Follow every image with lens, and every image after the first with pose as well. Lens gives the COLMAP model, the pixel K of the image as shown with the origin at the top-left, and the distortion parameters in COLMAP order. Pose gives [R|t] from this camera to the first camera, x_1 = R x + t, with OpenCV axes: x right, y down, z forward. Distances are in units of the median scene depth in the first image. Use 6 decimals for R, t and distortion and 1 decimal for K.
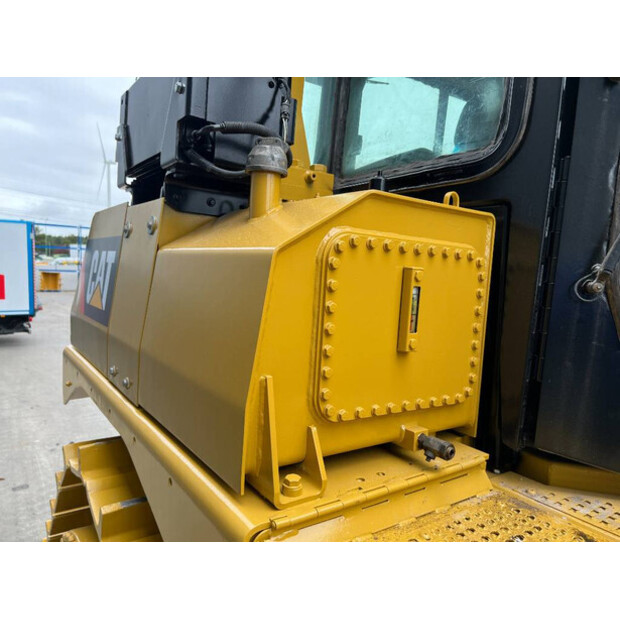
lens RADIAL K [[465.6, 0, 306.4], [0, 465.6, 311.9], [0, 0, 1]] dist [0.022933, -0.034654]
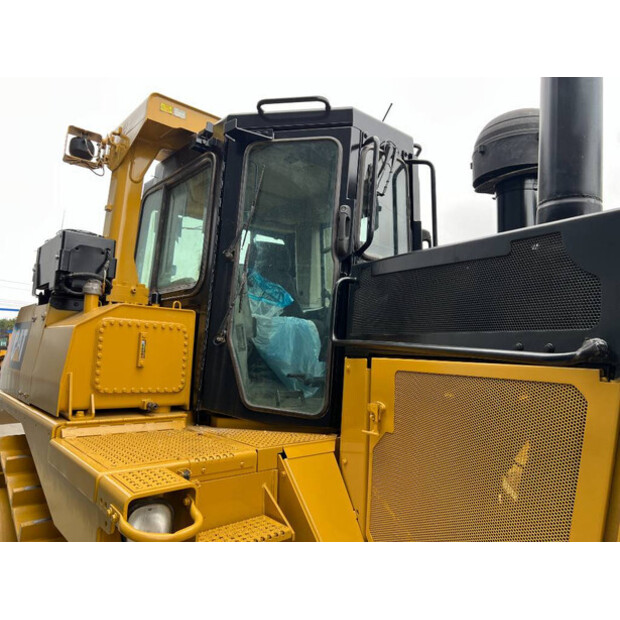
lens RADIAL K [[465.6, 0, 313.9], [0, 465.6, 311.4], [0, 0, 1]] dist [0.022933, -0.034654]
pose [[0.994601, -0.010645, 0.103227, 0.742395], [0.027817, 0.985671, -0.166372, 0.197315], [-0.099977, 0.168346, 0.980645, -1.325516]]
